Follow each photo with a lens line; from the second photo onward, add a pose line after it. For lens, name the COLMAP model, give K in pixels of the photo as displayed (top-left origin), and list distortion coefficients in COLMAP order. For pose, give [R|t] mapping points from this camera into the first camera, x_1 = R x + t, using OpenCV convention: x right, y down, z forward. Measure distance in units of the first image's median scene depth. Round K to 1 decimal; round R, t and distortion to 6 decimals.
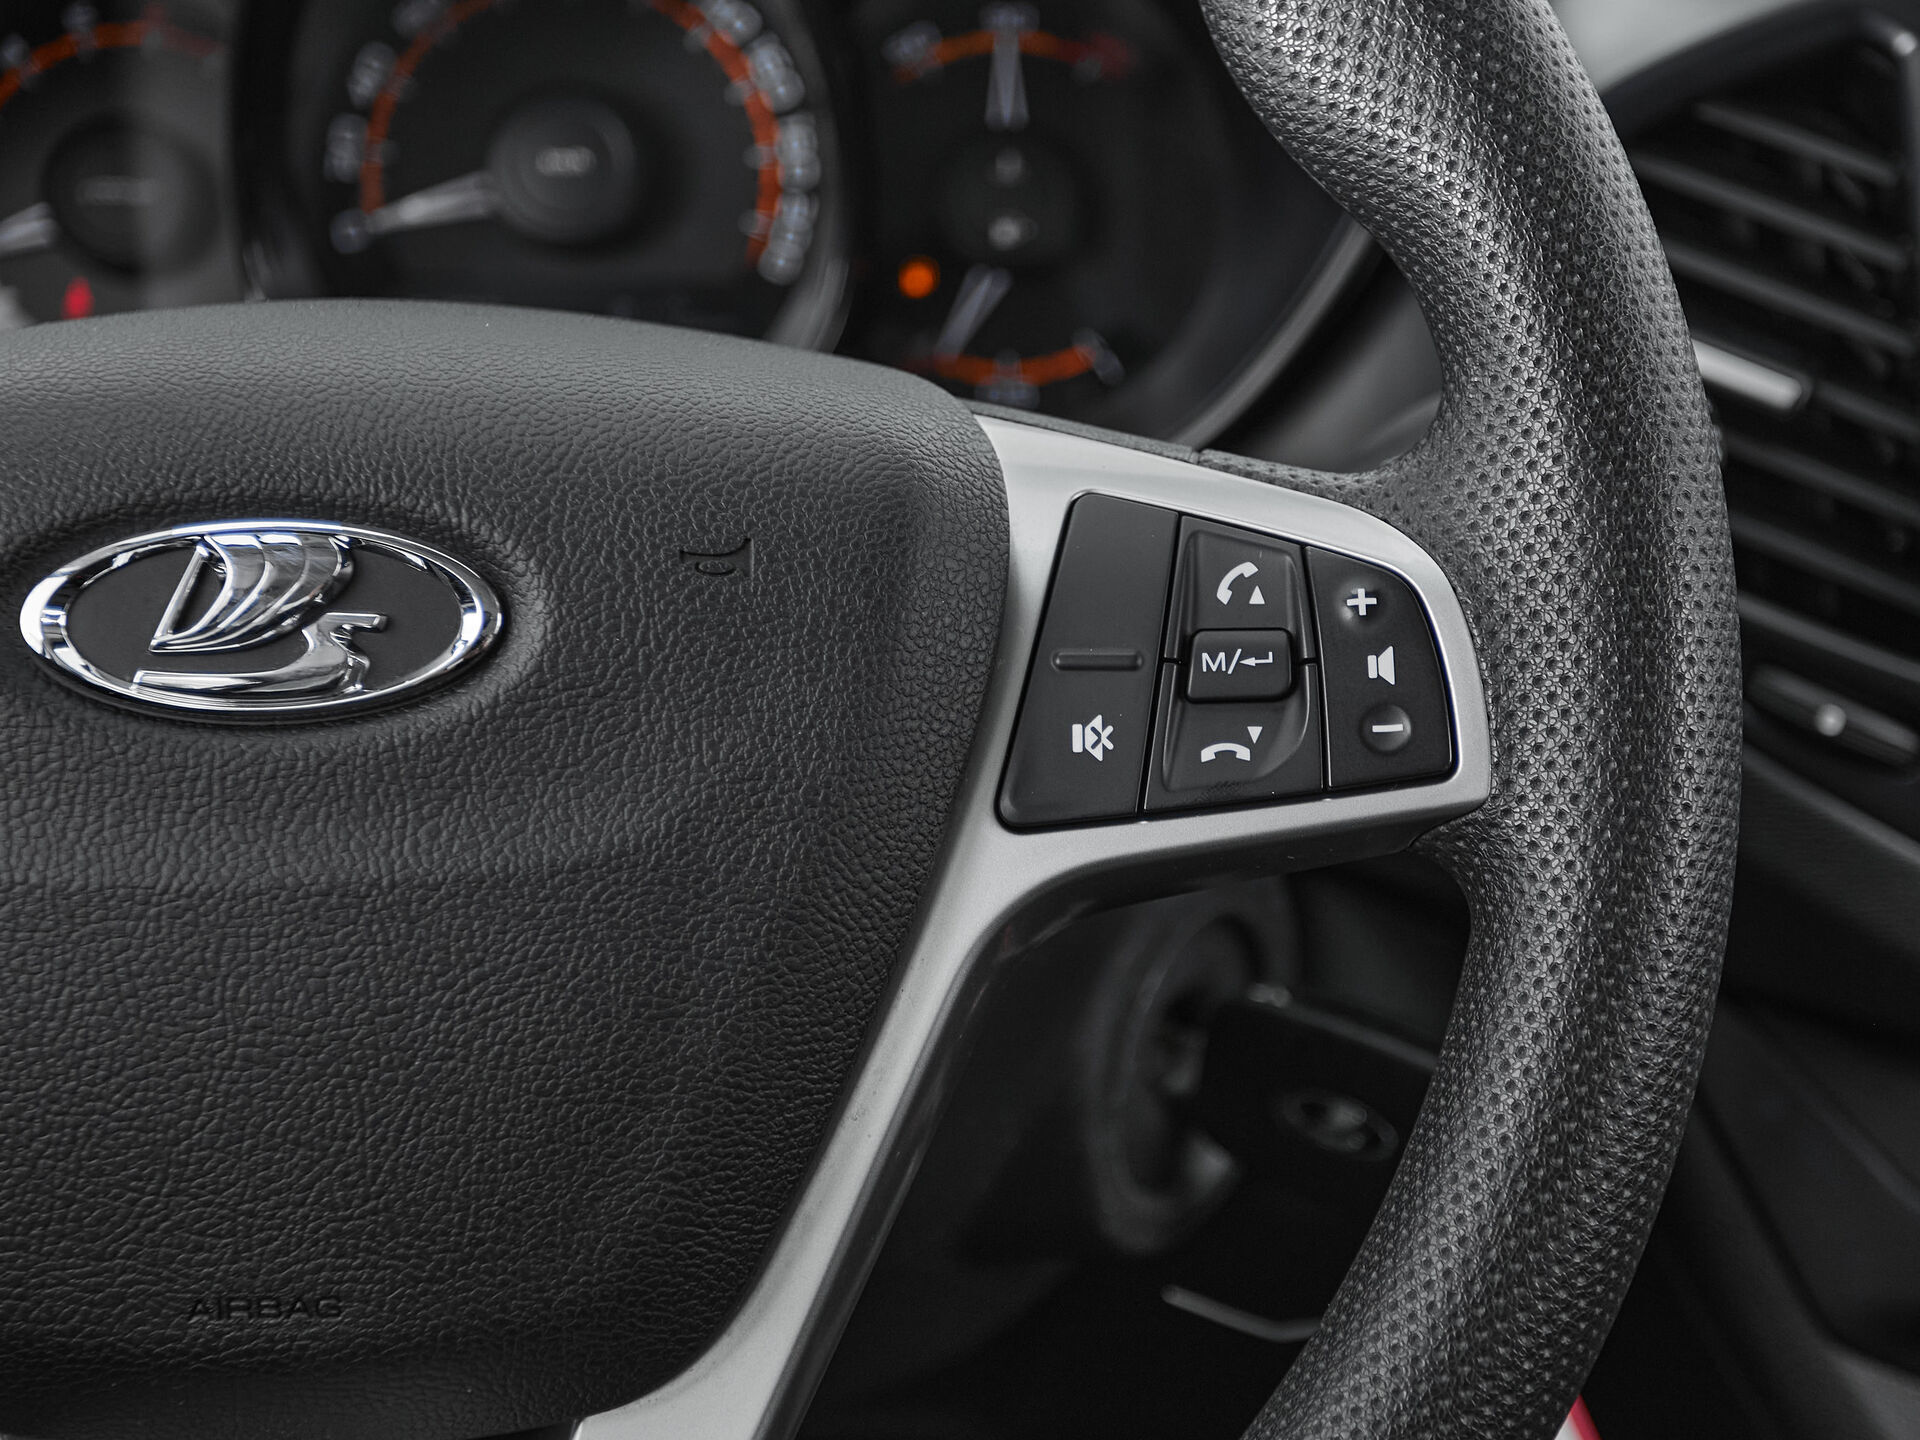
lens RADIAL K [[3361.0, 0, 1058.0], [0, 3361.0, 668.4], [0, 0, 1]] dist [-0.000054, 0.143638]
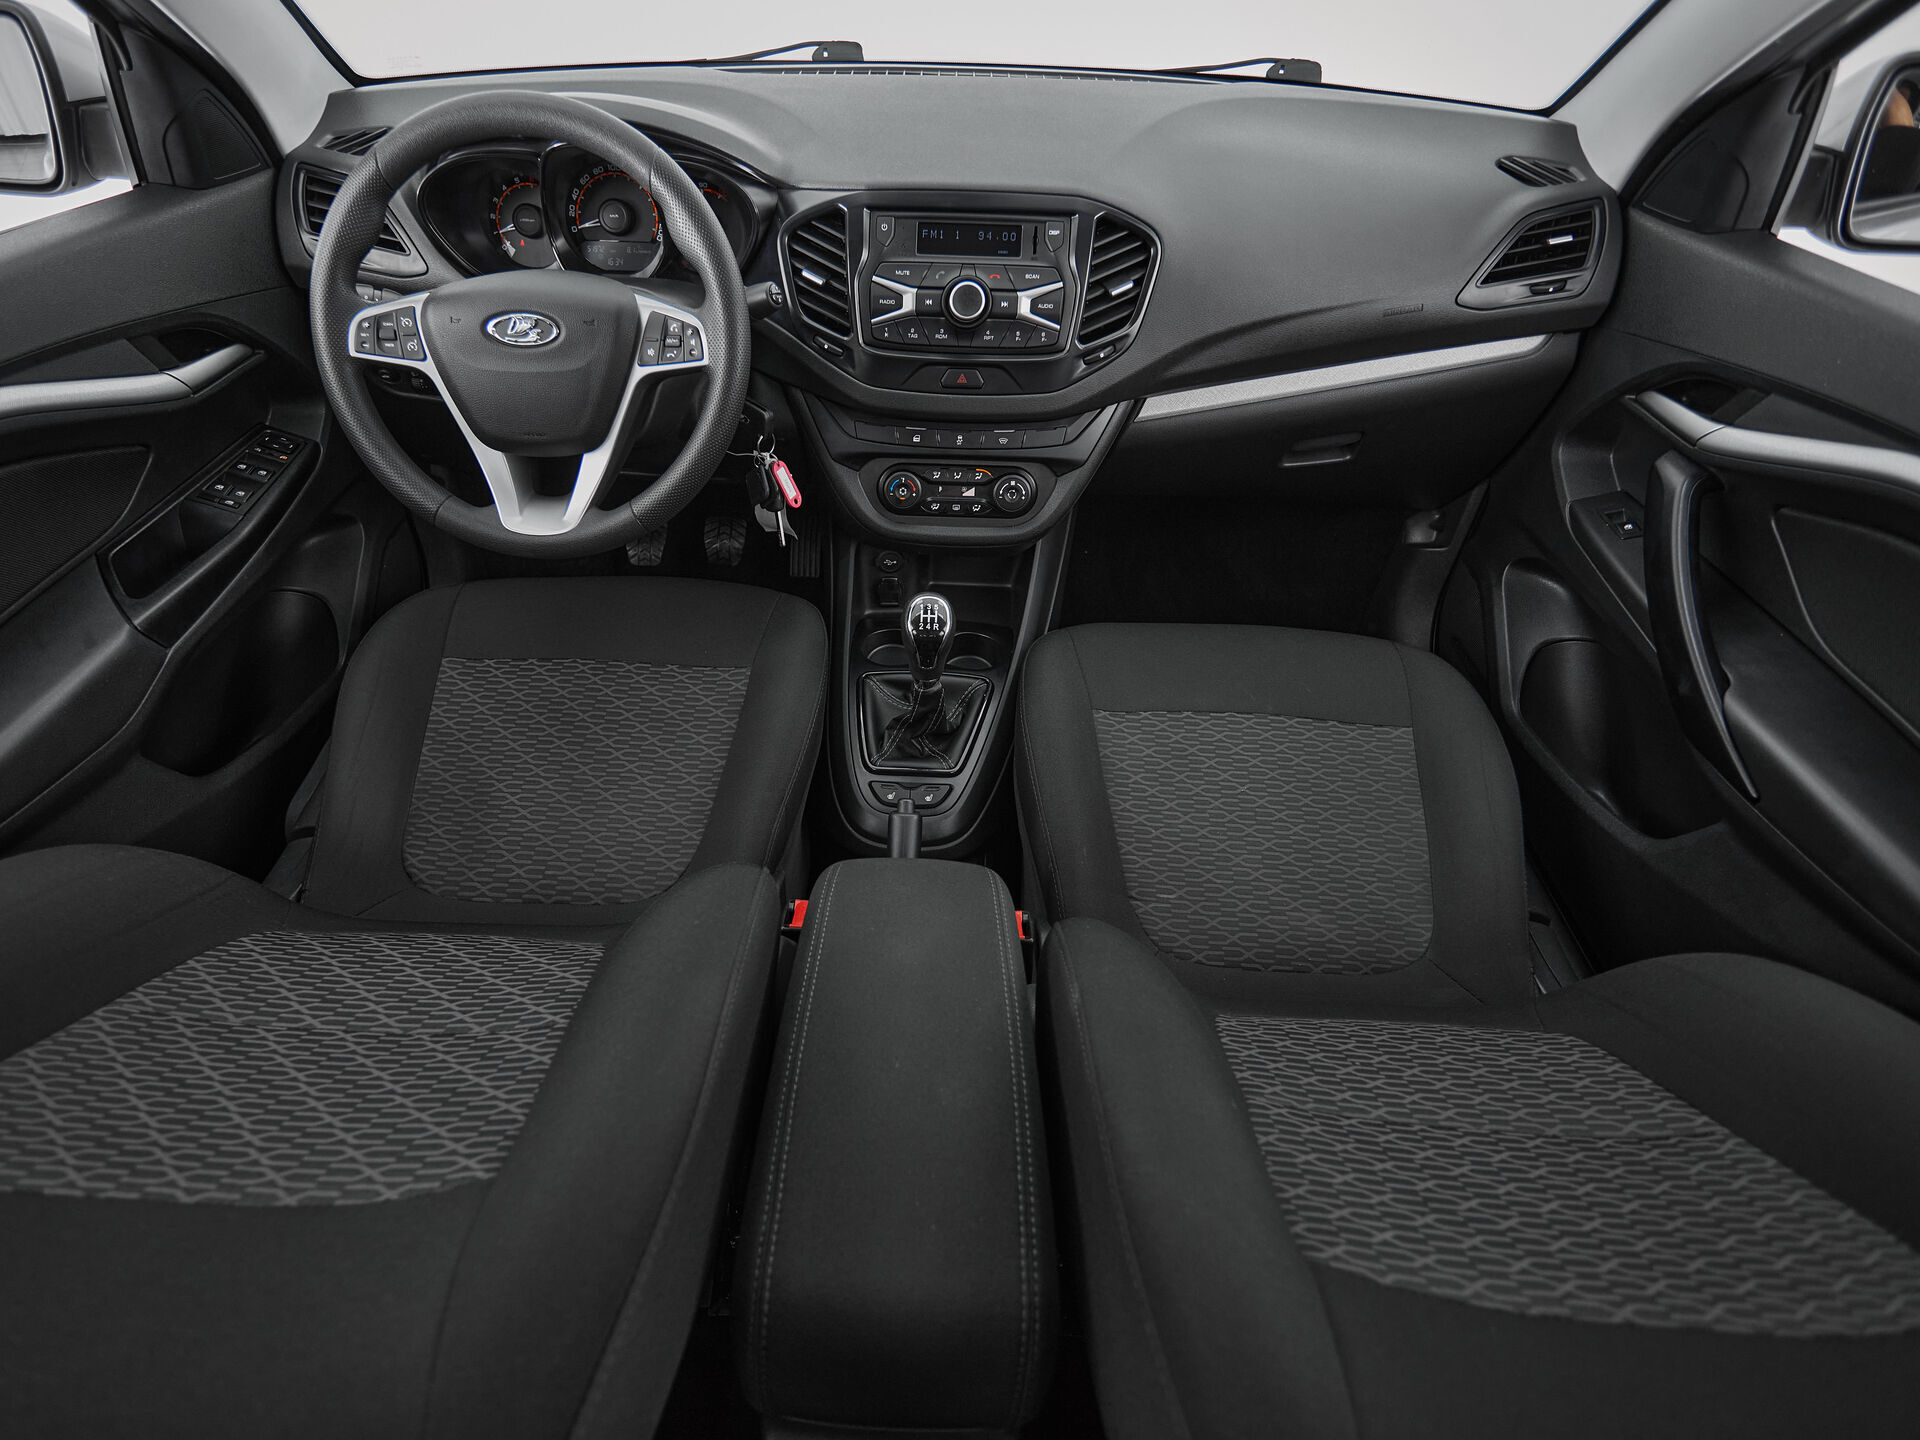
lens RADIAL K [[1018.3, 0, 898.5], [0, 1018.3, 718.2], [0, 0, 1]] dist [-0.002998, -0.002506]
pose [[0.998372, 0.046617, -0.032879, 0.624615], [-0.029732, 0.917112, 0.397520, -0.135380], [0.048685, -0.395895, 0.917004, -1.156220]]
